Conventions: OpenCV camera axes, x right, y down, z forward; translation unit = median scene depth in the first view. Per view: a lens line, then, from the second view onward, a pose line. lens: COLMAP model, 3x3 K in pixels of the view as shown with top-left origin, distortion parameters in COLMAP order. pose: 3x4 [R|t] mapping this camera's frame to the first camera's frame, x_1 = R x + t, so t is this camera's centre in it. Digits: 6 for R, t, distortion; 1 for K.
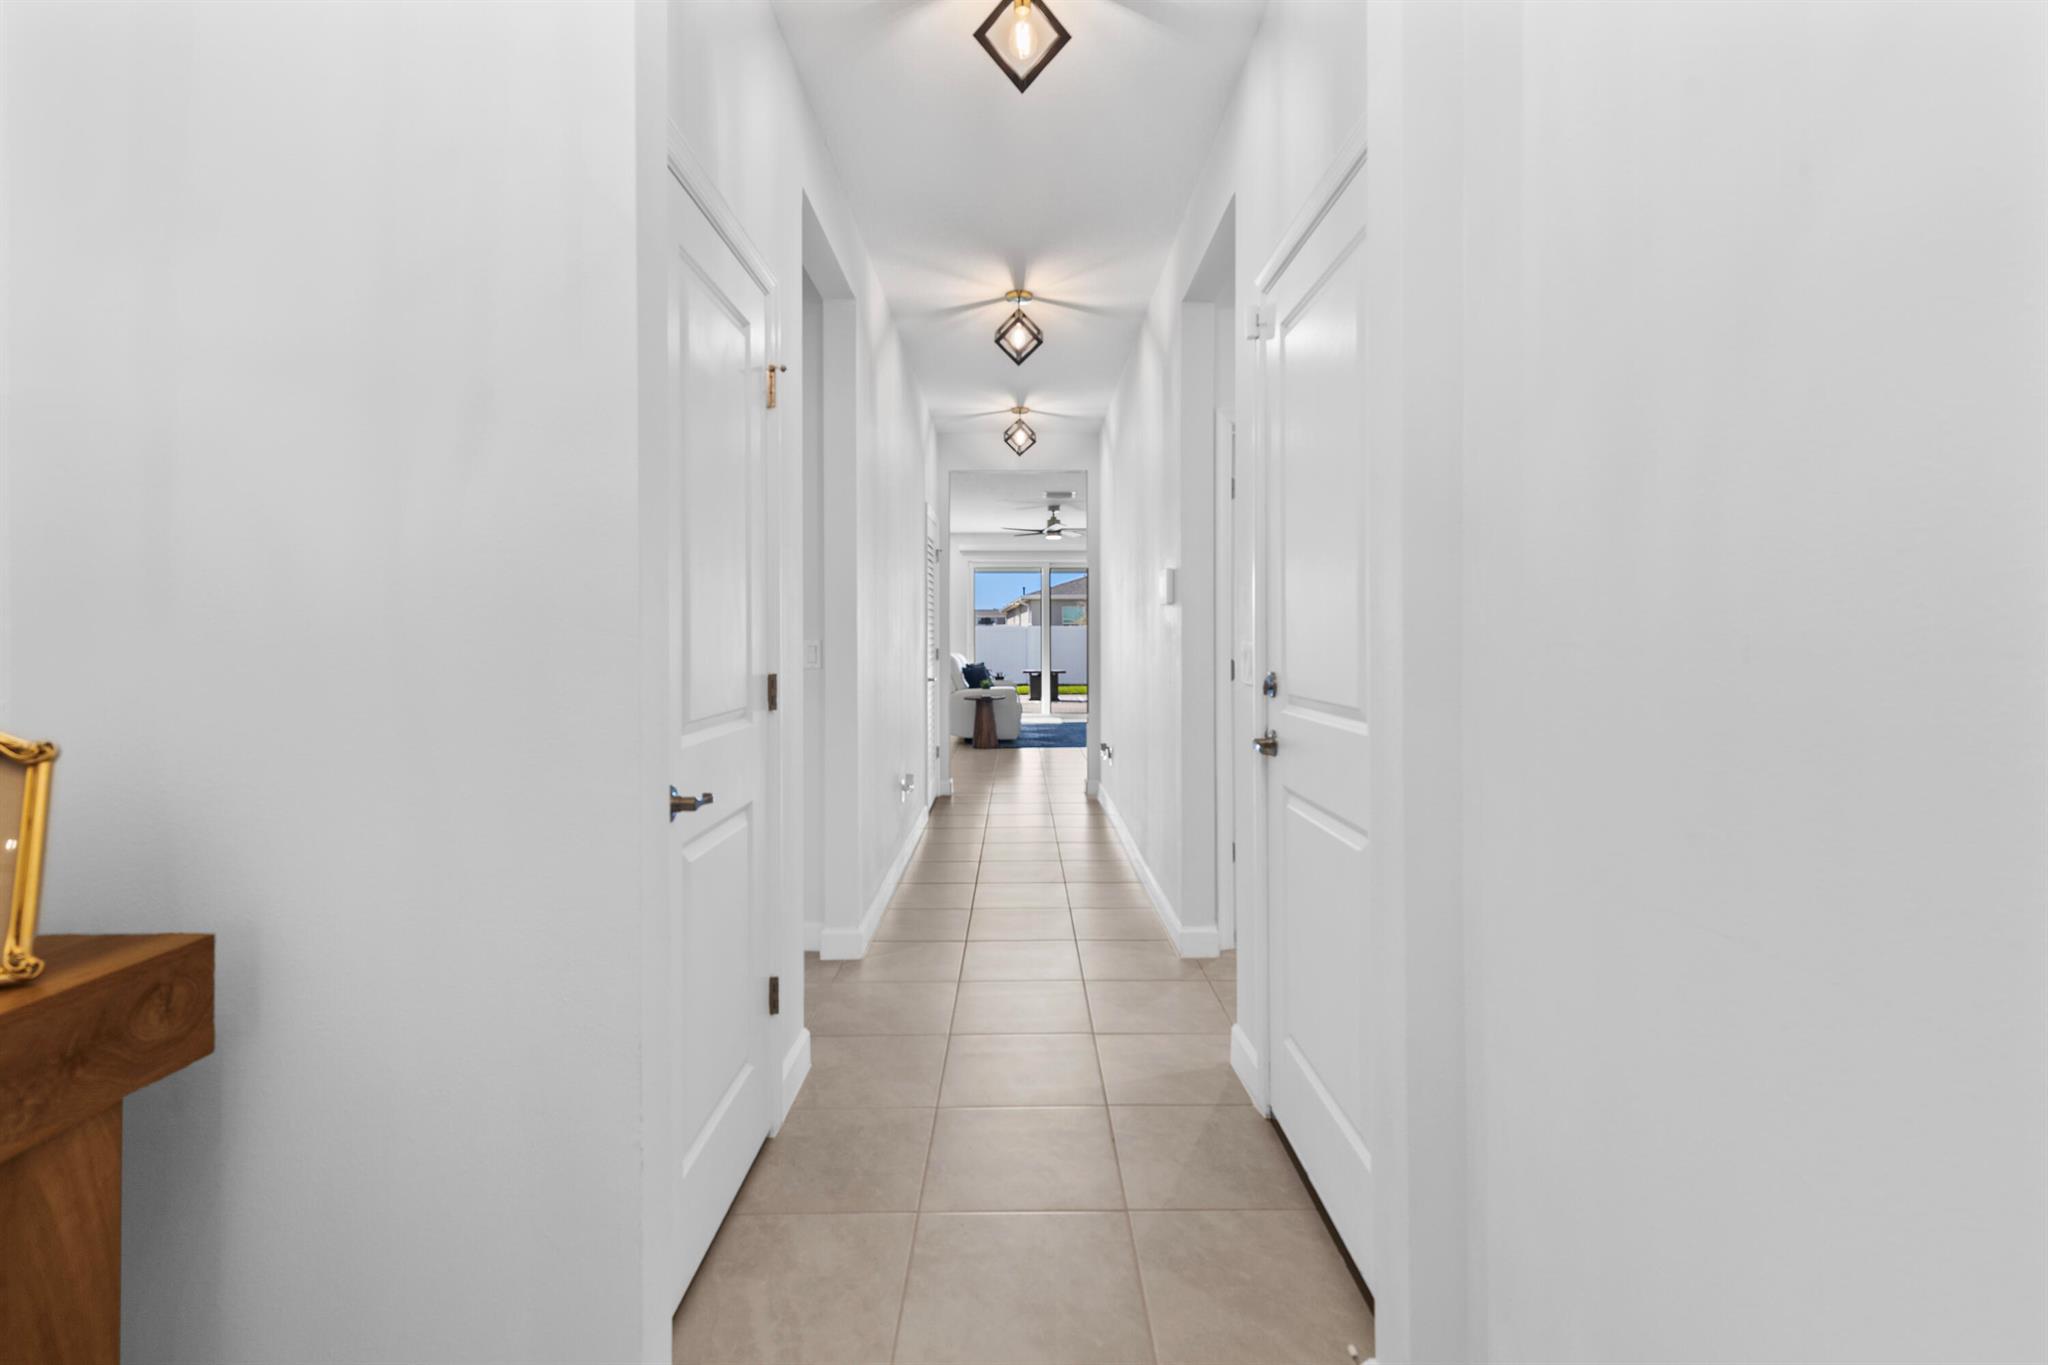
lens RADIAL K [[943.9, 0, 1016.3], [0, 943.9, 673.0], [0, 0, 1]] dist [0.014561, -0.002640]
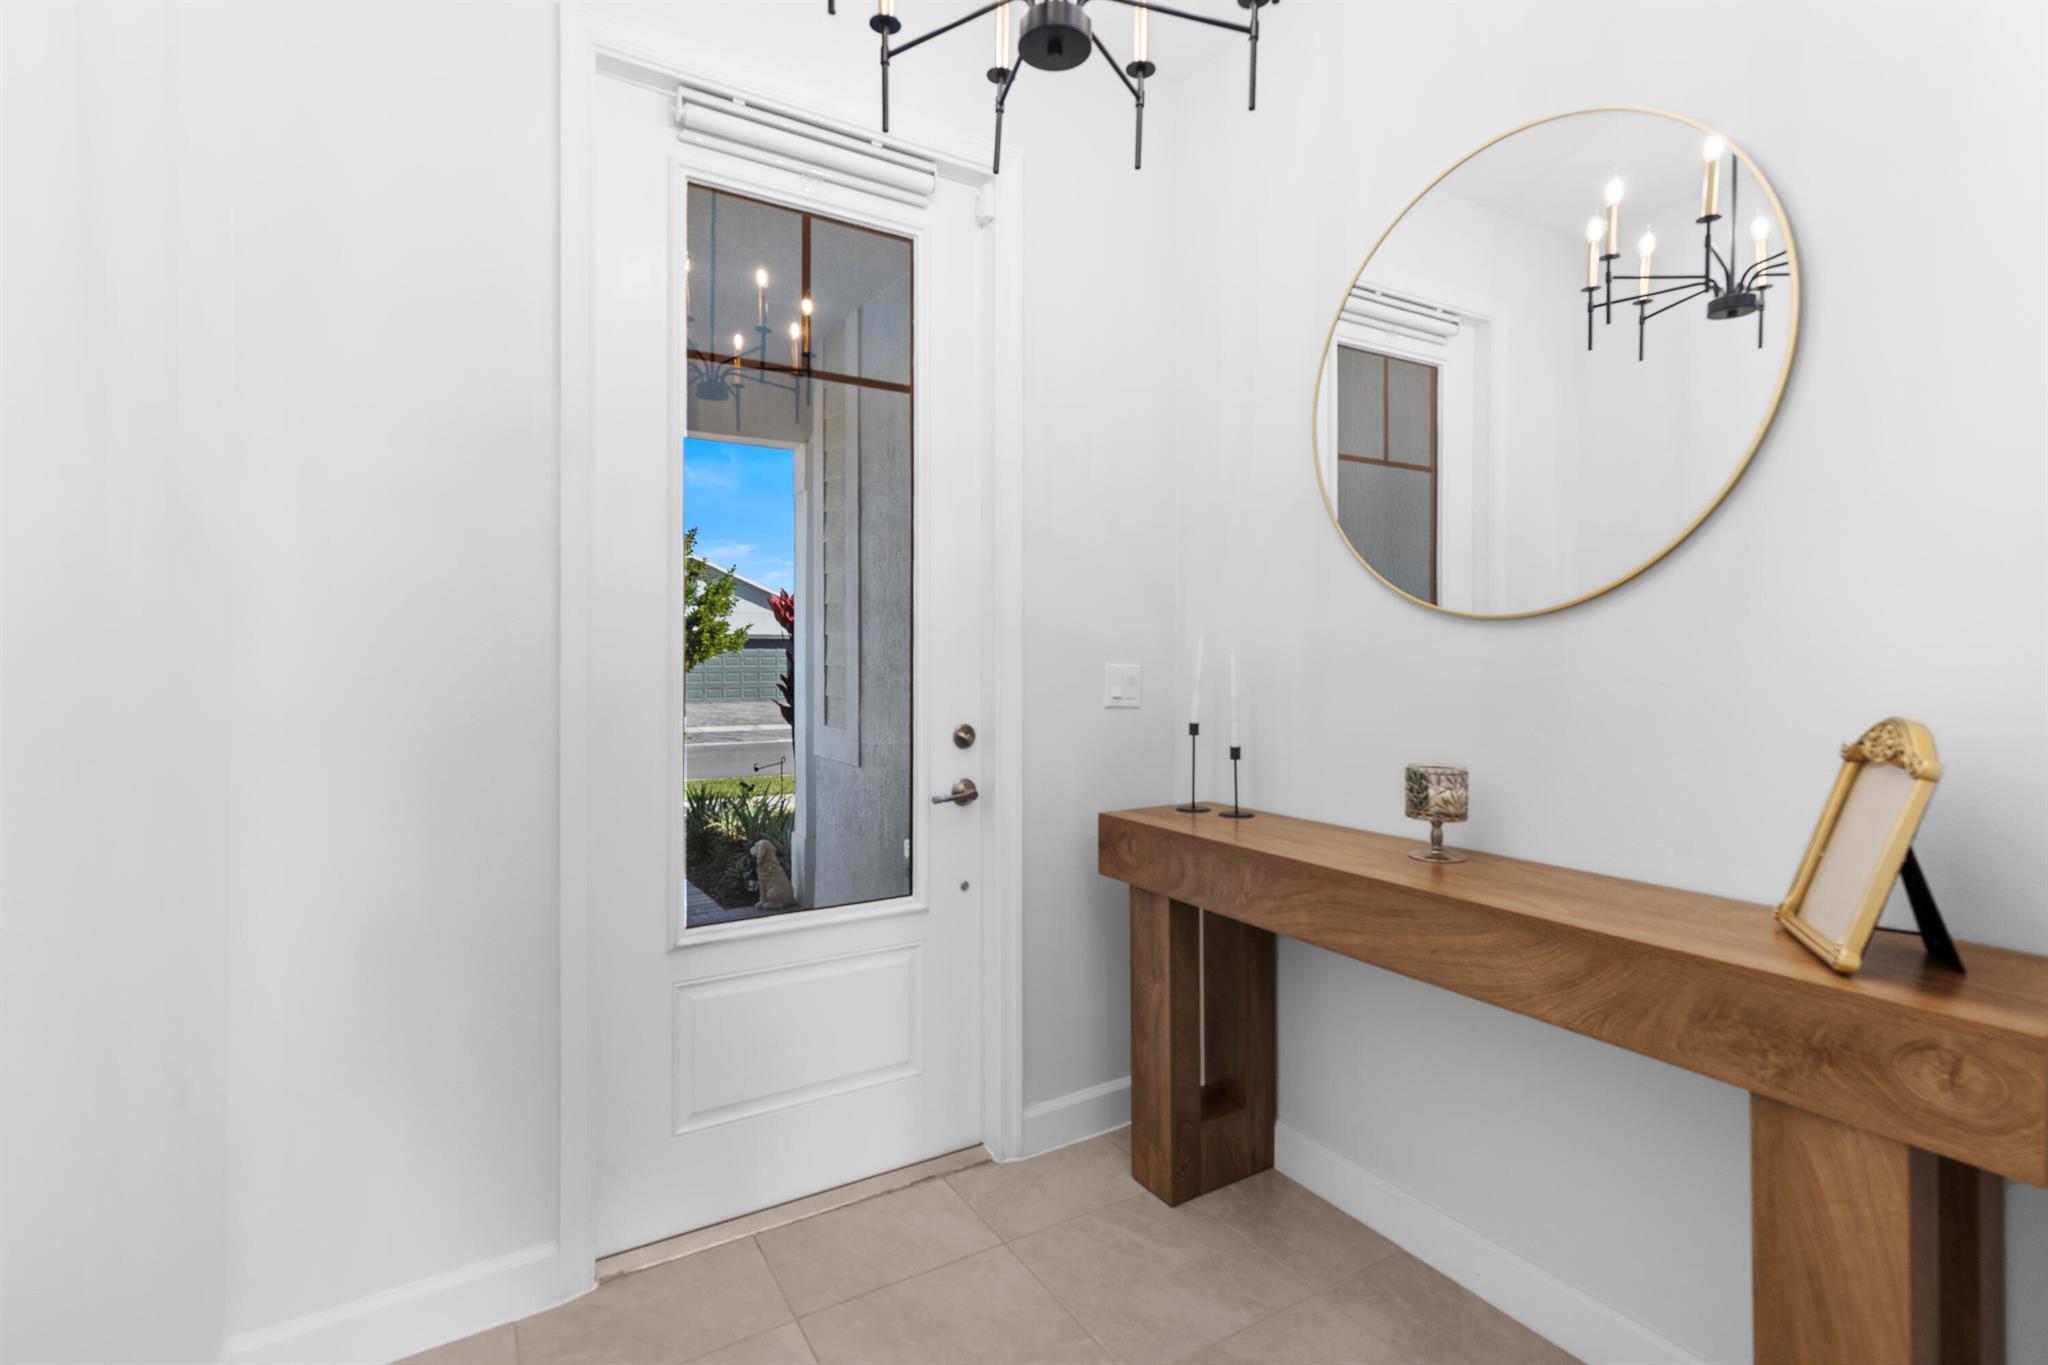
lens RADIAL K [[943.9, 0, 1016.4], [0, 943.9, 671.0], [0, 0, 1]] dist [0.014561, -0.002640]
pose [[-0.861735, -0.007289, -0.507306, 0.340583], [-0.029738, 0.998903, 0.036162, -0.037761], [0.506486, 0.046248, -0.861007, 1.423023]]
